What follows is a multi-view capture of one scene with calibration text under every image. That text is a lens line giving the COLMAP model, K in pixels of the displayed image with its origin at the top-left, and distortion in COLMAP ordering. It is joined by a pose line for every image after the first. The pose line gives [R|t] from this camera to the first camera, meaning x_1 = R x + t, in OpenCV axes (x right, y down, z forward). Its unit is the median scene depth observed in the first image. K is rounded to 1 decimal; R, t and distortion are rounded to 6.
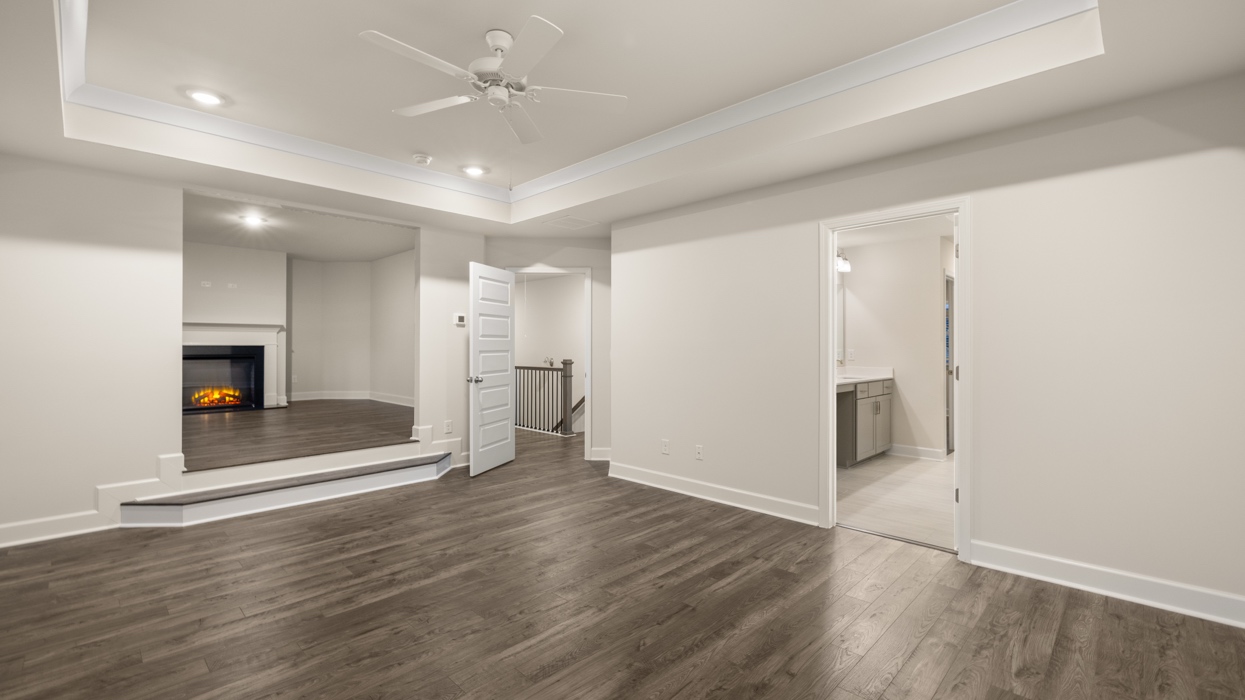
lens RADIAL K [[526.4, 0, 622.5], [0, 526.4, 350.0], [0, 0, 1]] dist [0.000261, 0.000098]
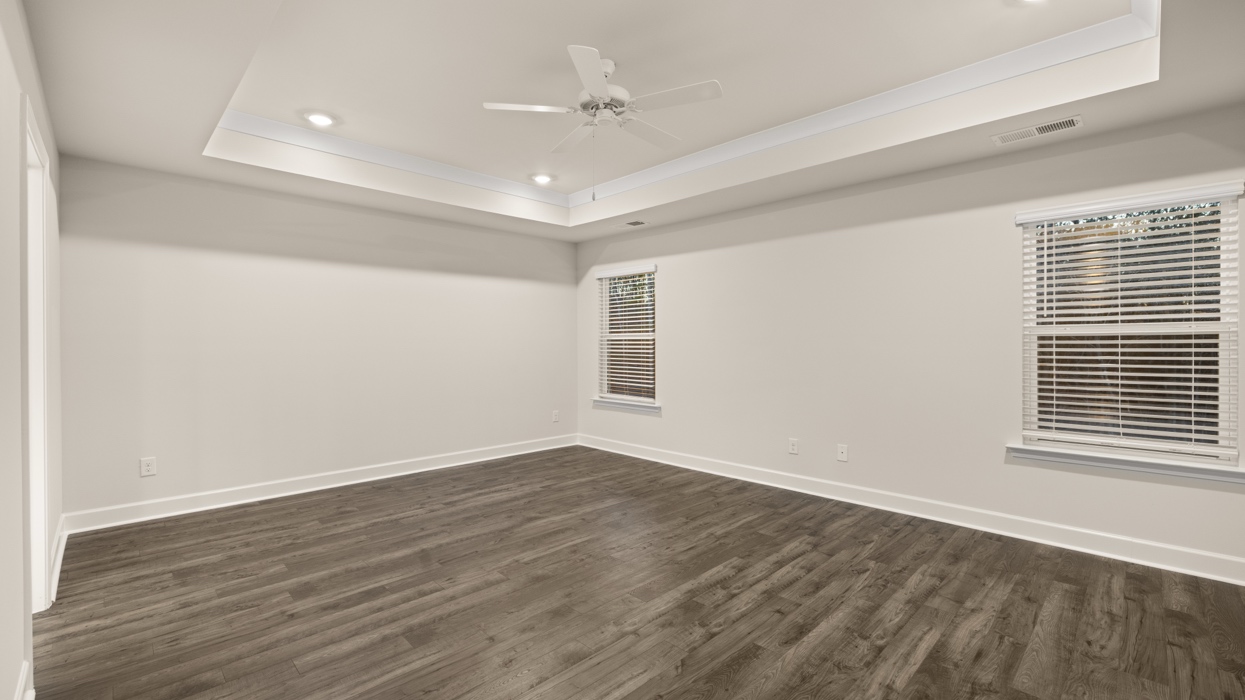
lens RADIAL K [[526.4, 0, 622.5], [0, 526.4, 350.0], [0, 0, 1]] dist [0.000261, 0.000098]
pose [[-0.999868, 0.000630, 0.016247, -0.265091], [0.000891, 0.999871, 0.016048, -0.006874], [-0.016234, 0.016060, -0.999739, 1.914634]]
